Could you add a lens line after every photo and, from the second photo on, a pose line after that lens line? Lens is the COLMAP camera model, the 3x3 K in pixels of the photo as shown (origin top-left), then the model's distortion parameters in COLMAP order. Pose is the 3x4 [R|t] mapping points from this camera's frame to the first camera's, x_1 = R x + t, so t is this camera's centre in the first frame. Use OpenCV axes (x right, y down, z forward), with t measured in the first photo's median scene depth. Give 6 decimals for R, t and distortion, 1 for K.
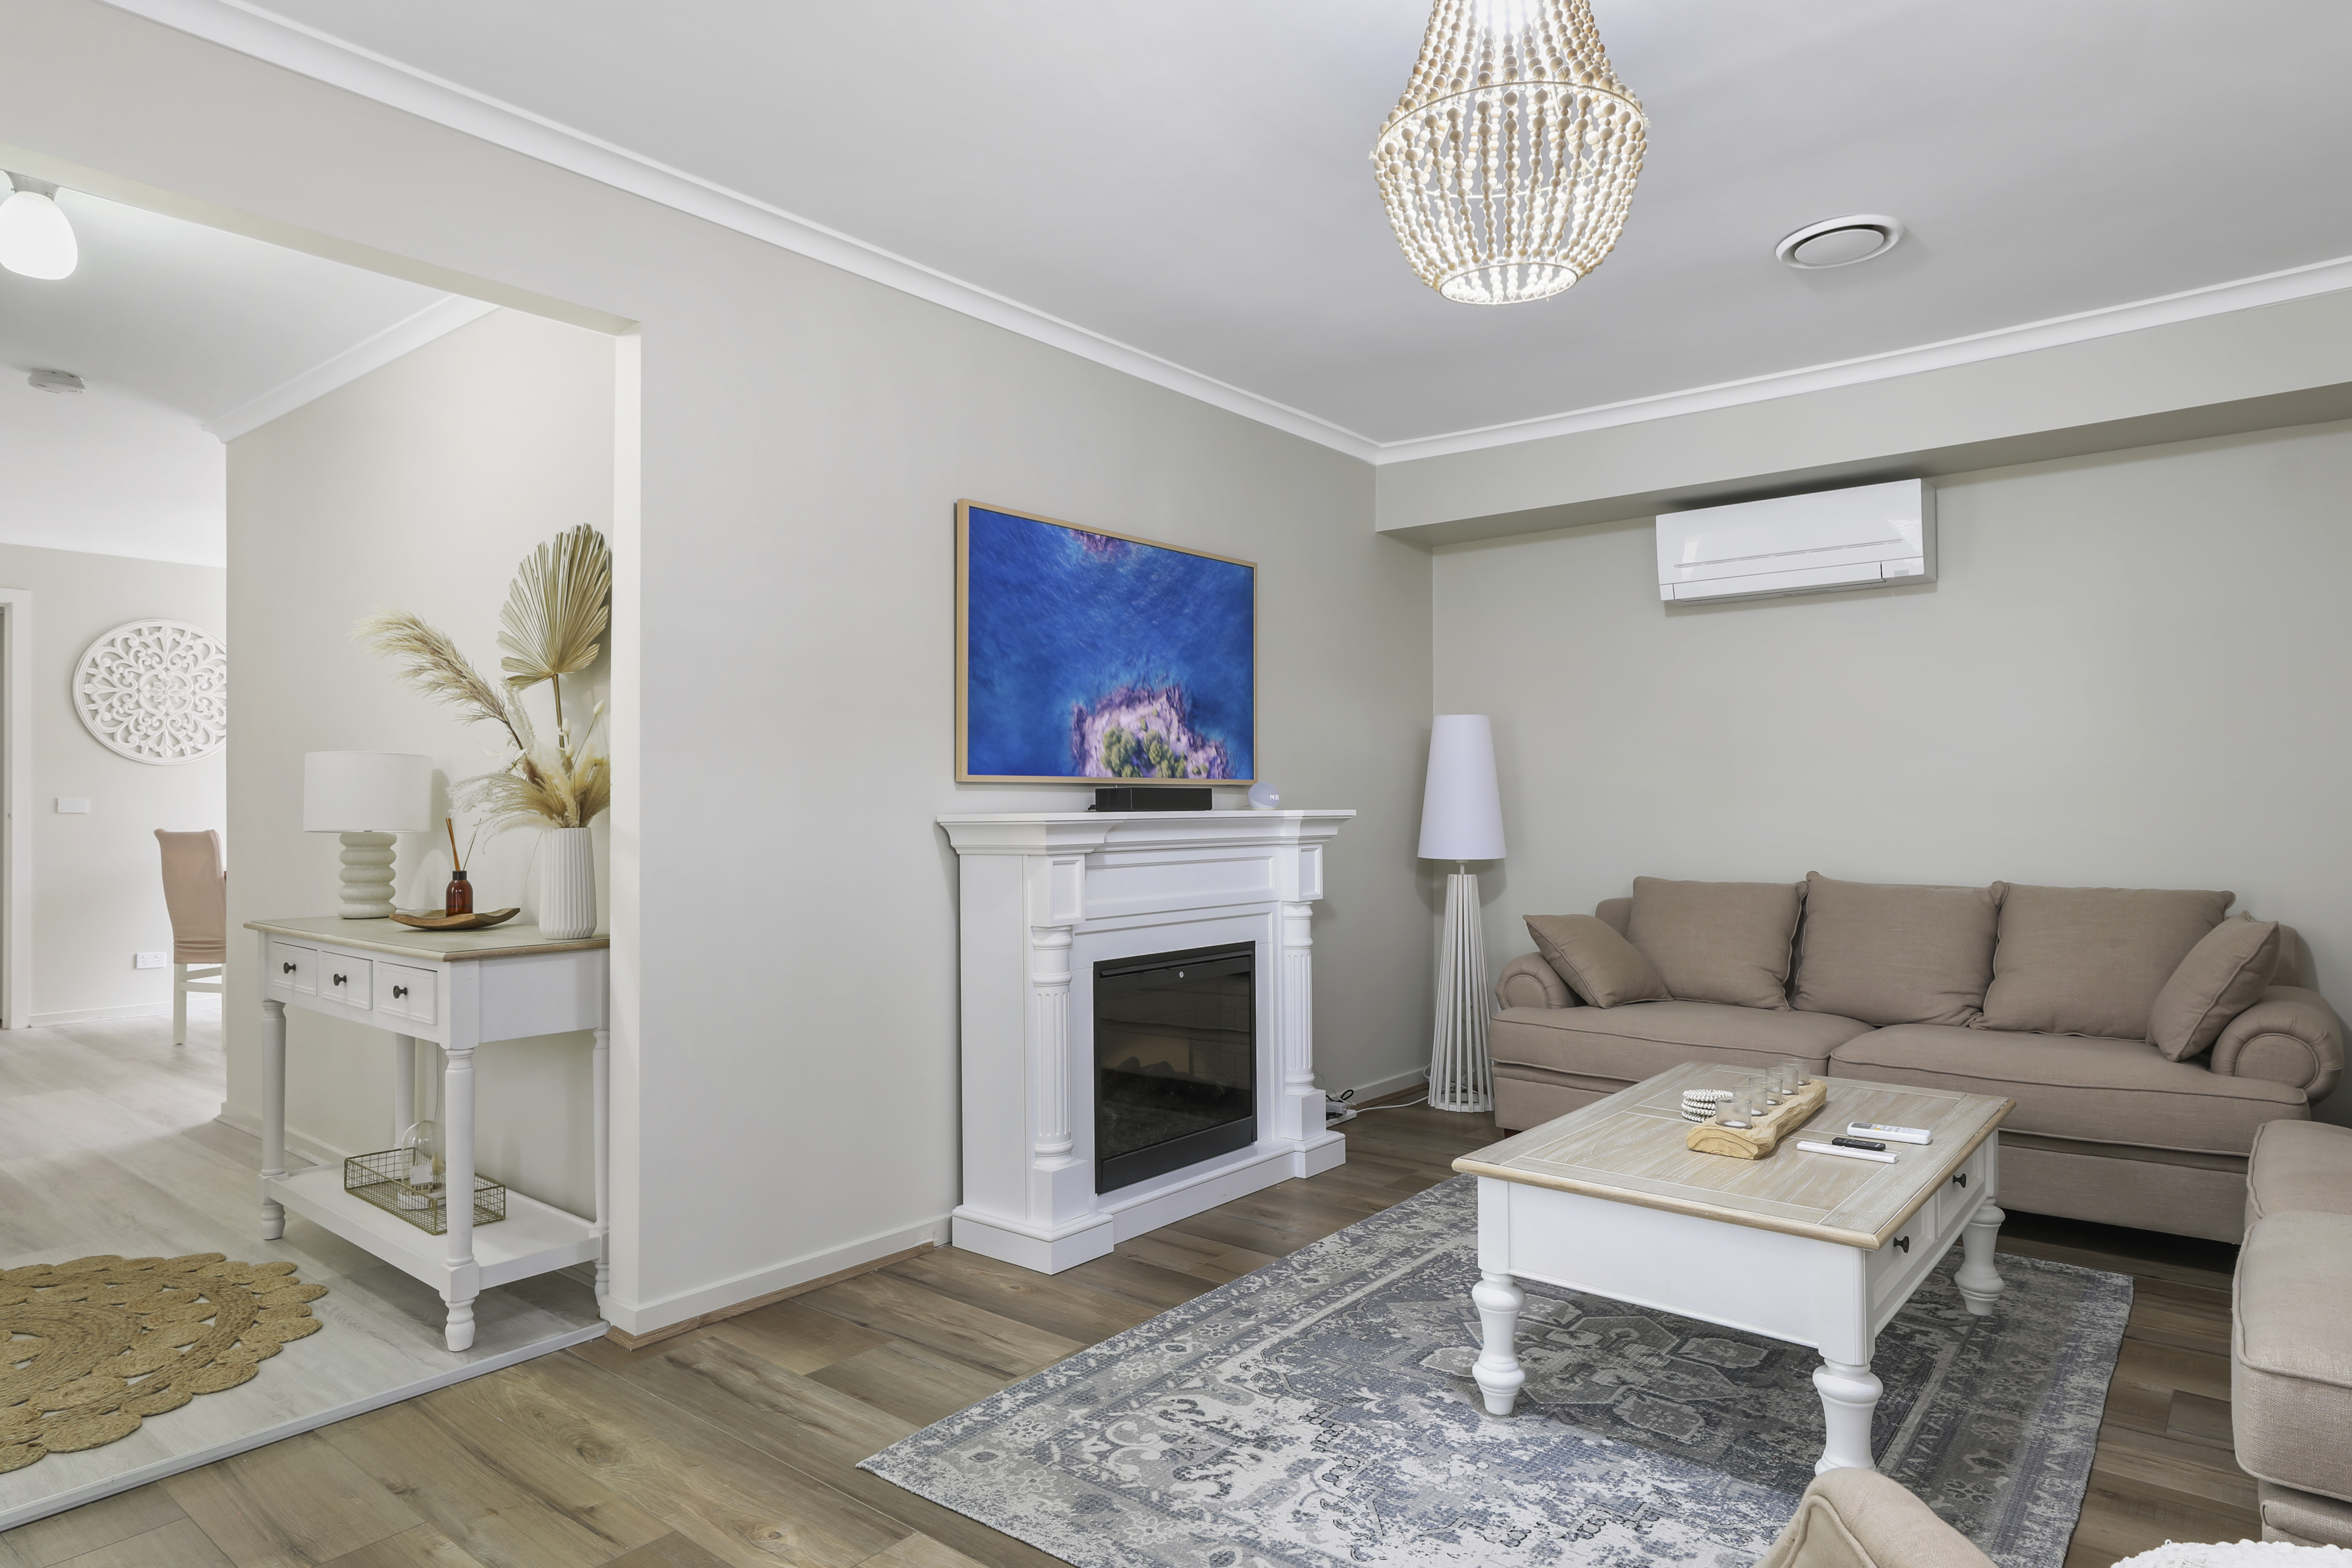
lens RADIAL K [[1364.0, 0, 1176.0], [0, 1364.0, 784.0], [0, 0, 1]] dist [-0.004817, 0.017759]
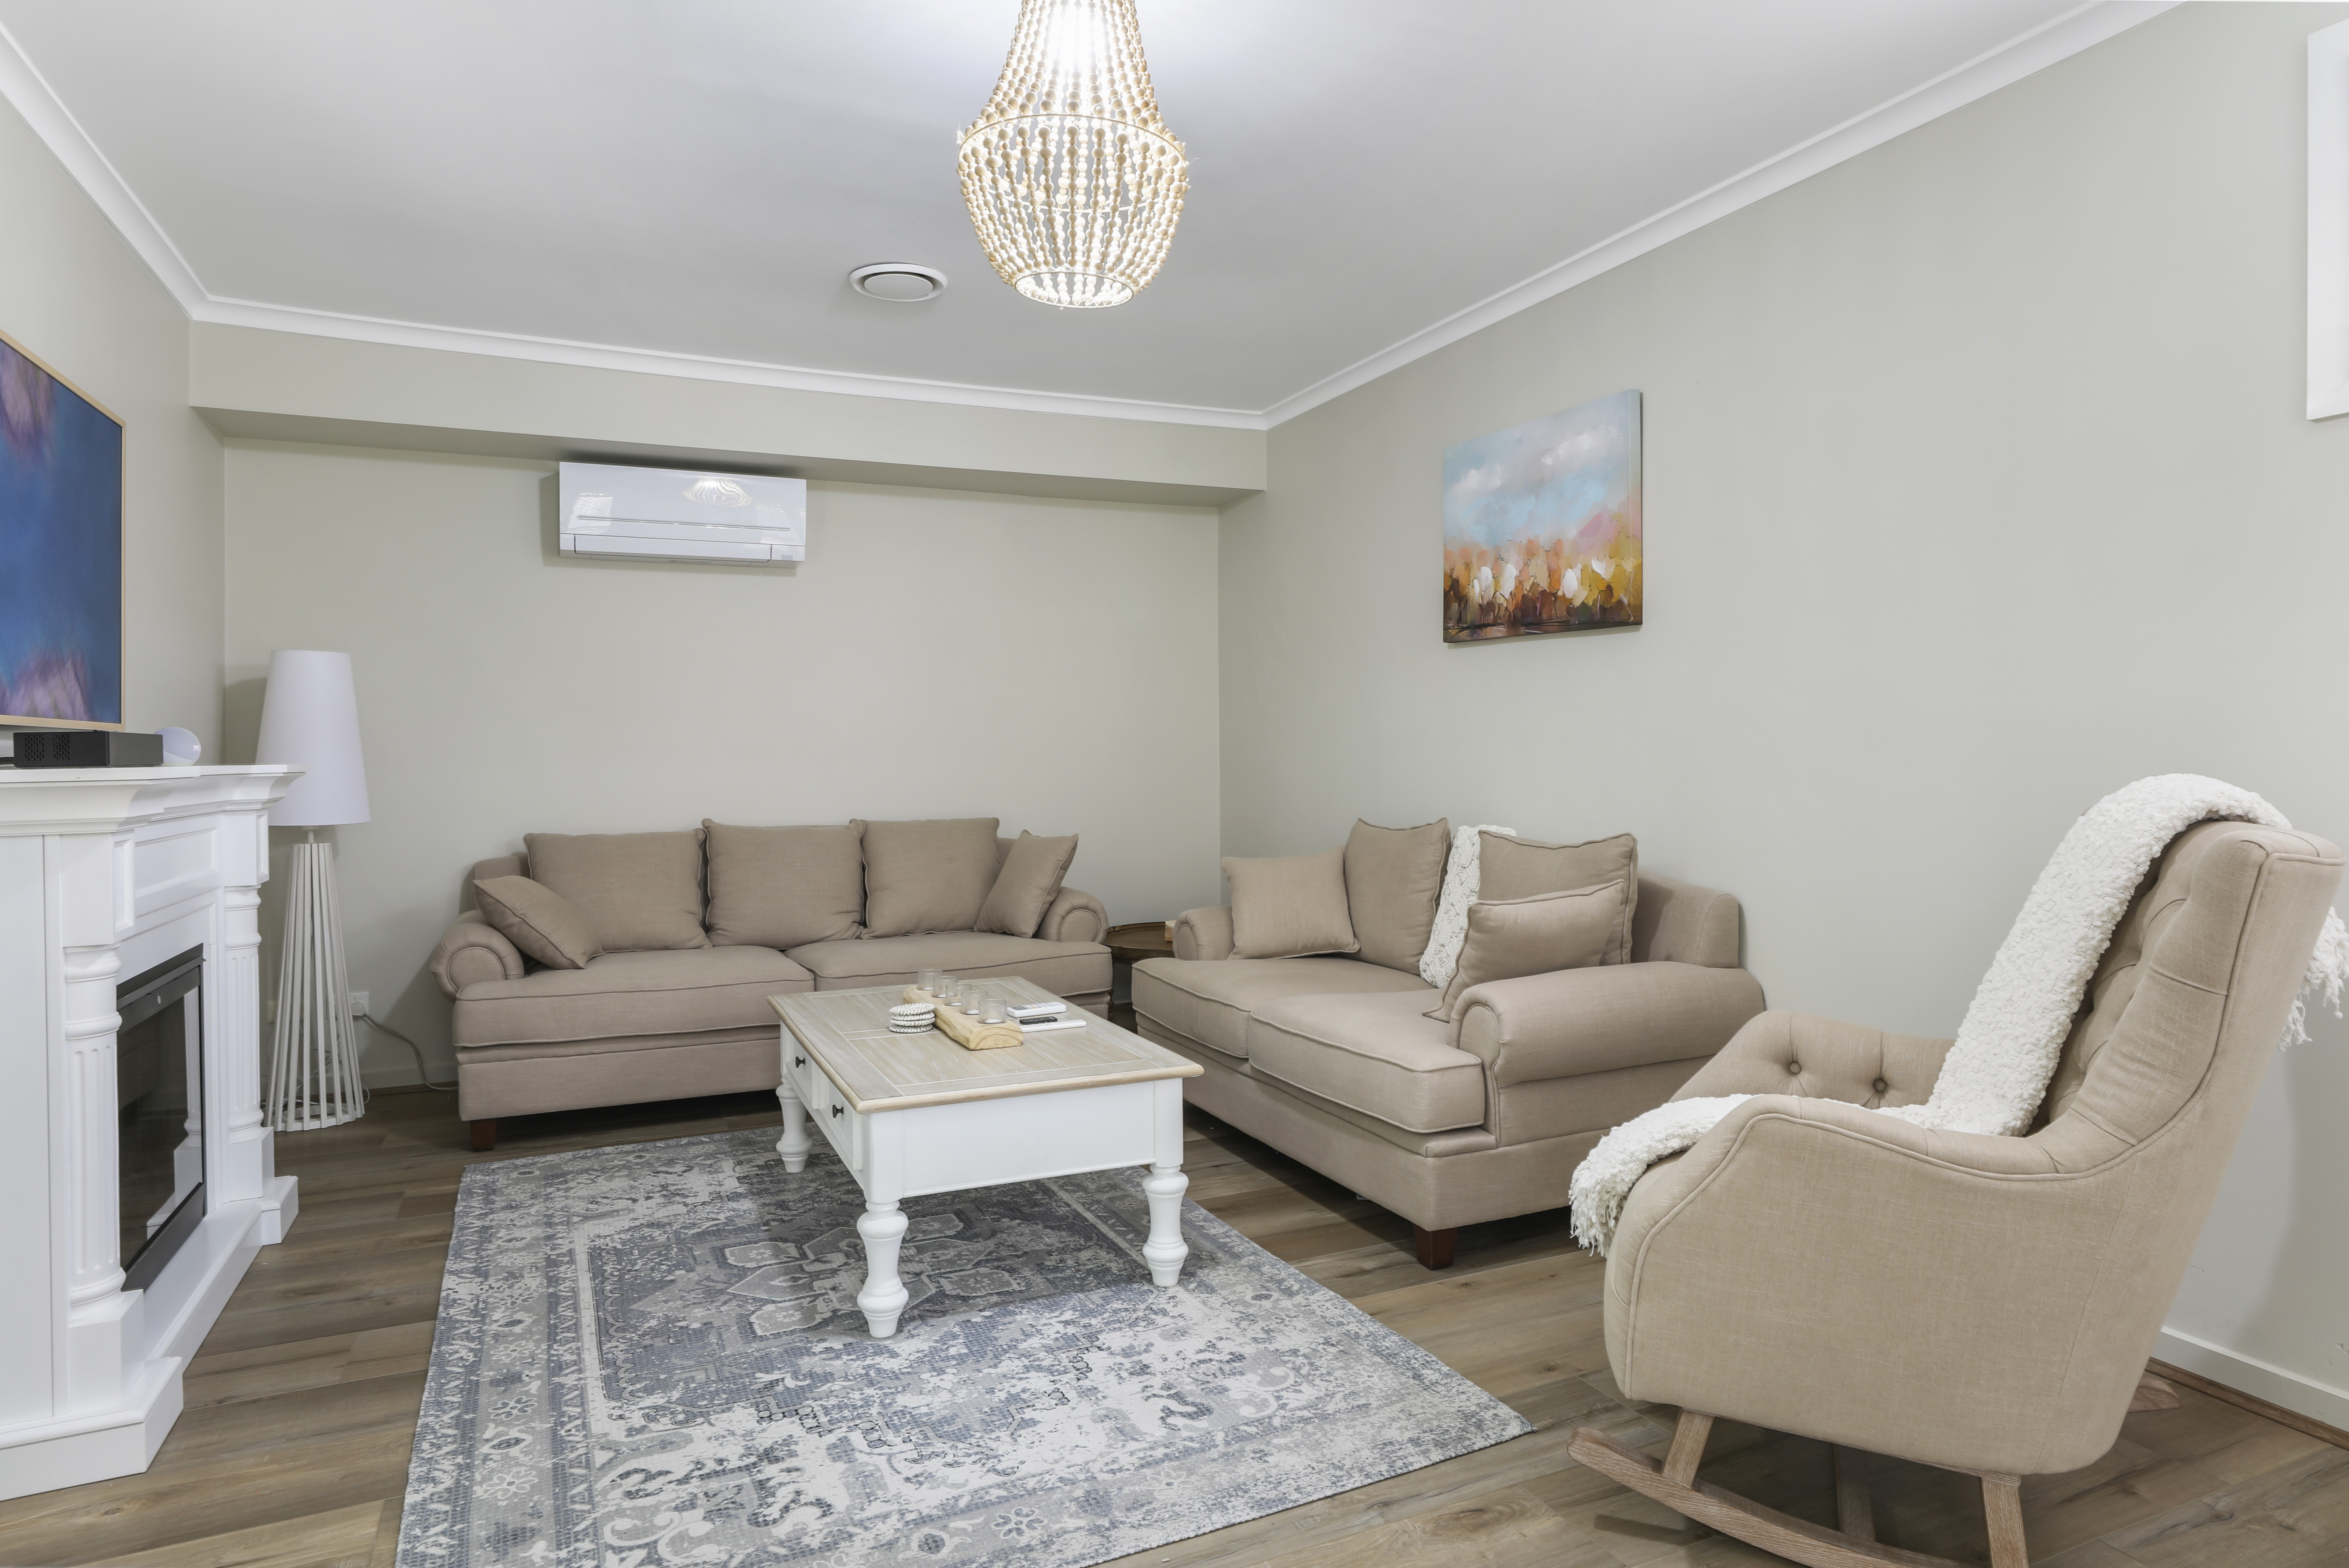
lens RADIAL K [[1327.2, 0, 1169.2], [0, 1327.2, 749.0], [0, 0, 1]] dist [-0.002602, 0.002210]
pose [[0.442160, 0.004731, 0.896924, -0.554085], [-0.008750, 0.999961, -0.000961, 0.010615], [-0.896893, -0.007423, 0.442185, 0.341683]]
